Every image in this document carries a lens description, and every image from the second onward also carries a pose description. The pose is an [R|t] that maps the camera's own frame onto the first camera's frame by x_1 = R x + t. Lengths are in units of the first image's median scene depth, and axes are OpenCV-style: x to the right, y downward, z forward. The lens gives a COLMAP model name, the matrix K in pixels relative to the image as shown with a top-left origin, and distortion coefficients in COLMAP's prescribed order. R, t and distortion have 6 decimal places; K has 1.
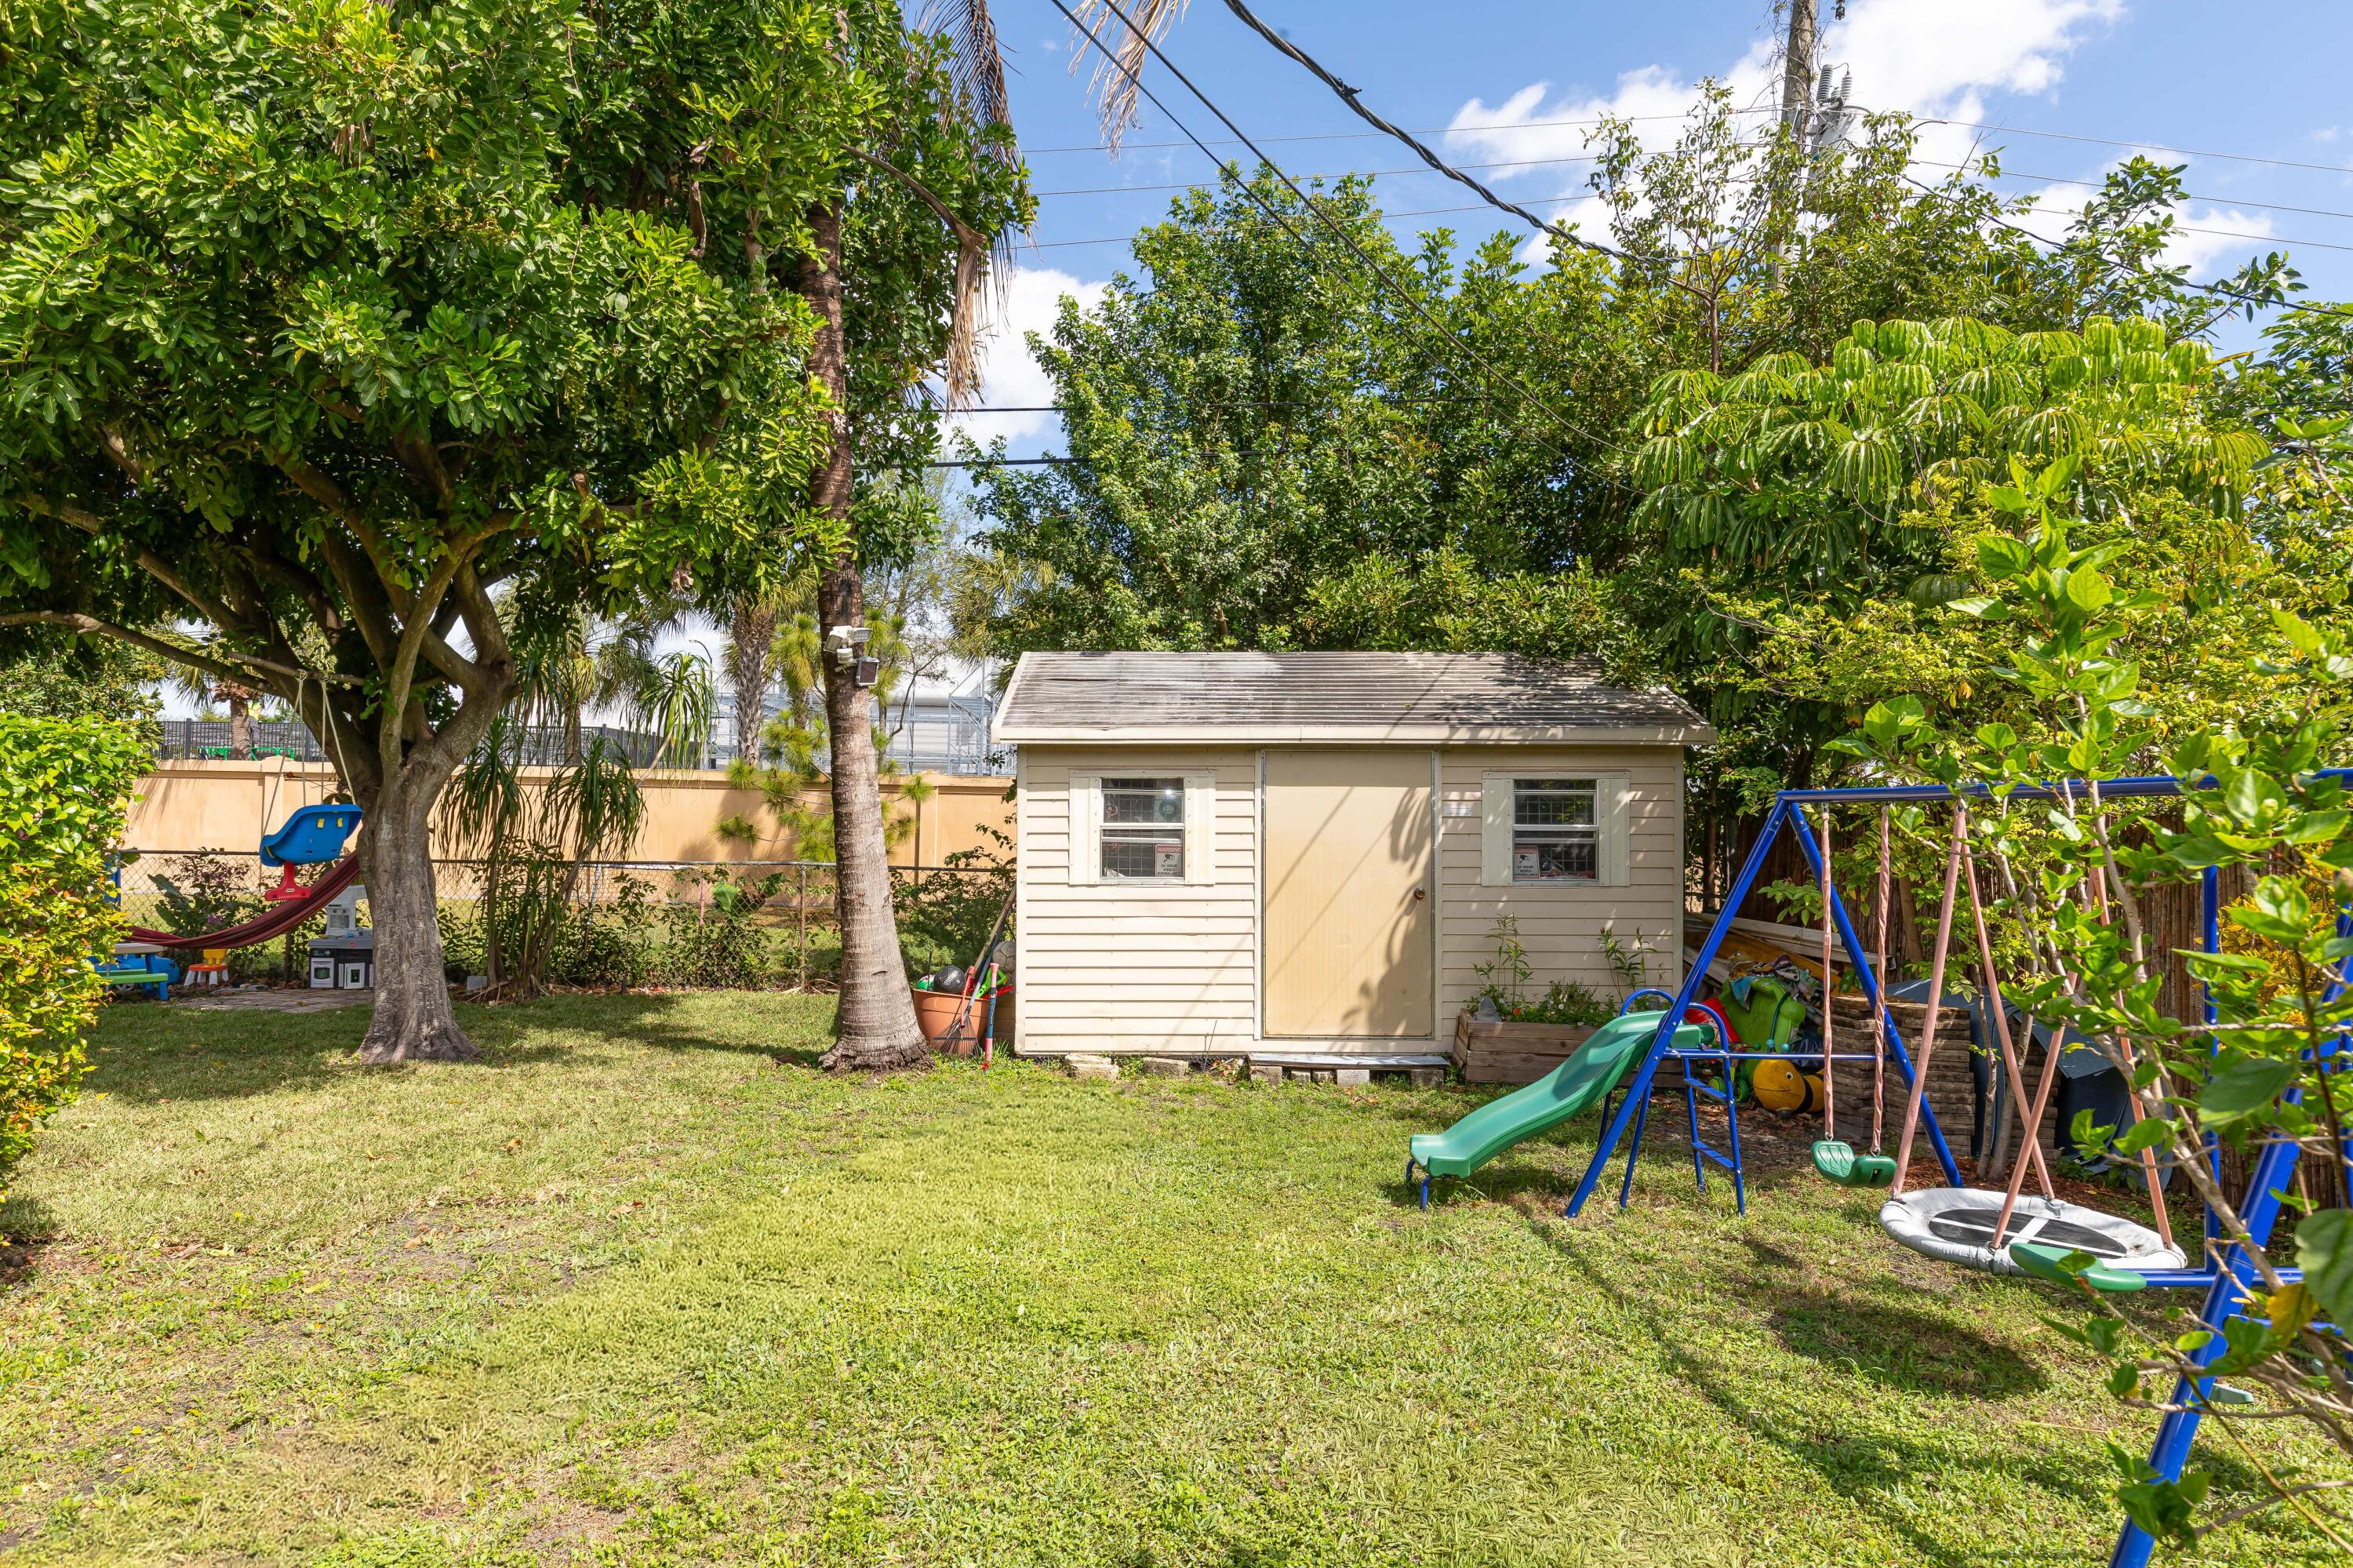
lens RADIAL K [[1210.9, 0, 1174.1], [0, 1210.9, 793.3], [0, 0, 1]] dist [-0.004308, 0.002256]
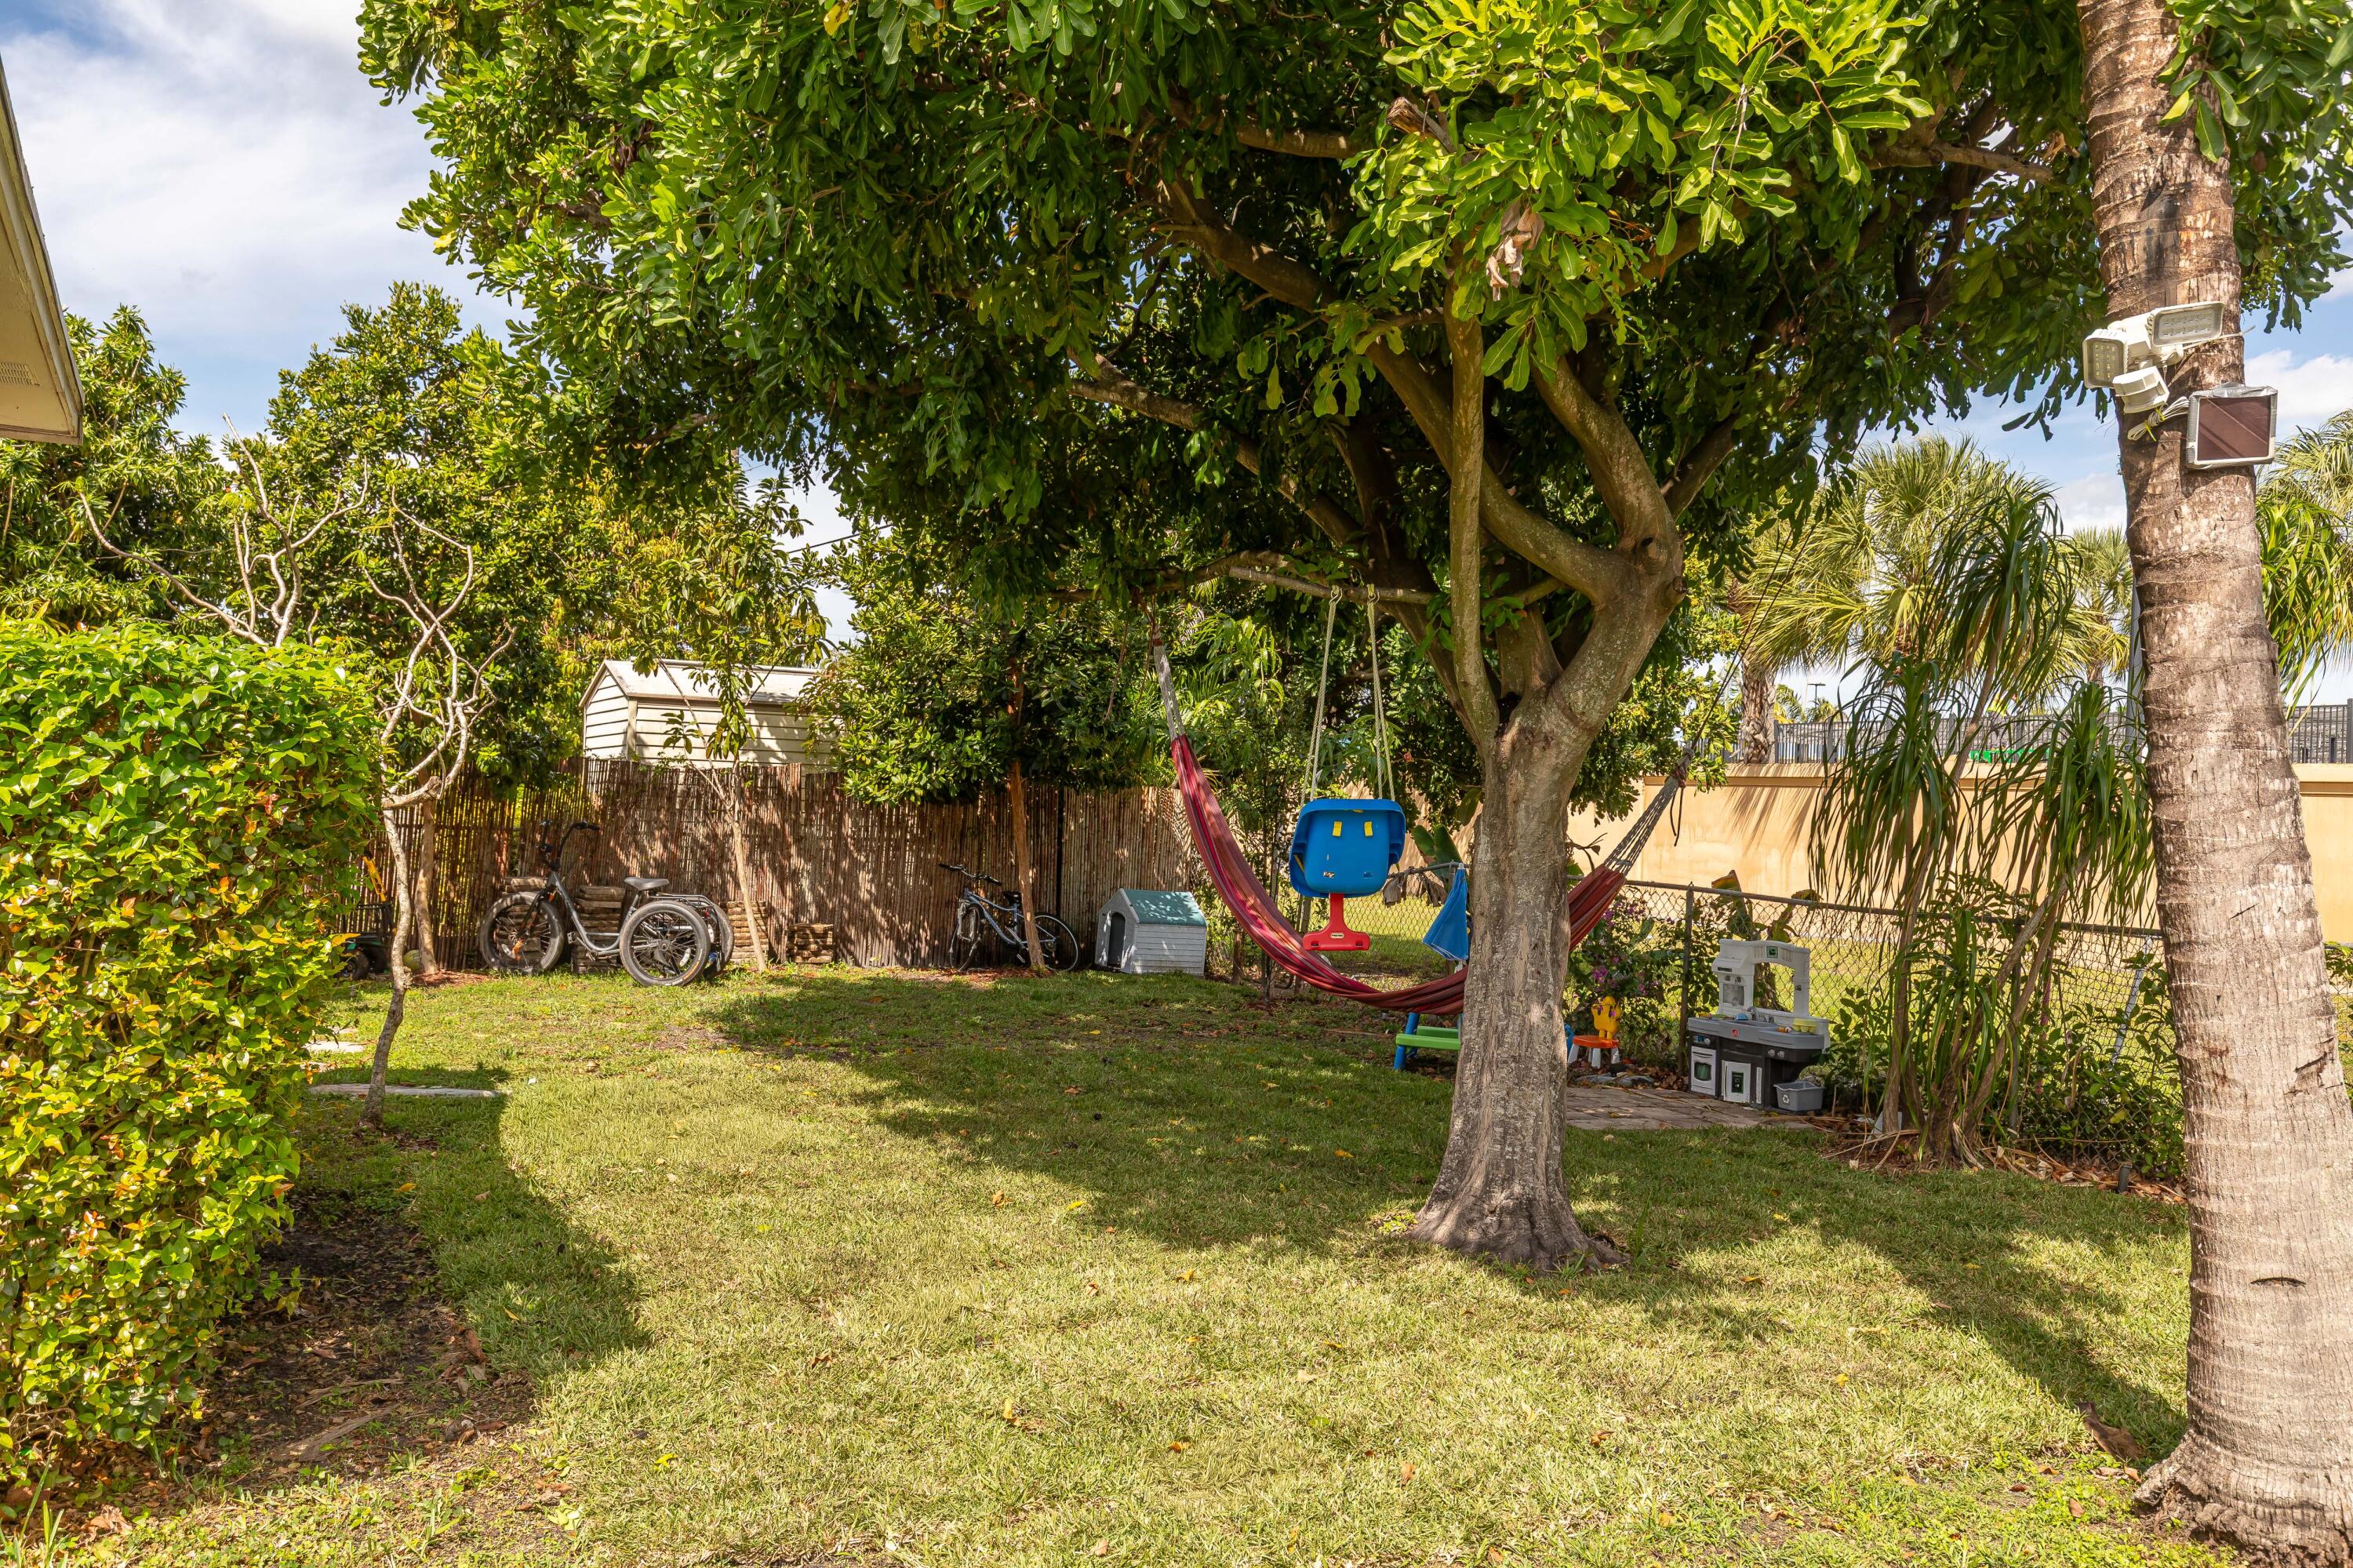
lens RADIAL K [[1844.9, 0, 1176.5], [0, 1844.9, 784.0], [0, 0, 1]] dist [0.001025, -0.001131]
pose [[0.470552, -0.002858, -0.882368, 0.050287], [-0.013332, 0.999858, -0.010348, 0.006183], [0.882271, 0.016634, 0.470447, 0.271070]]
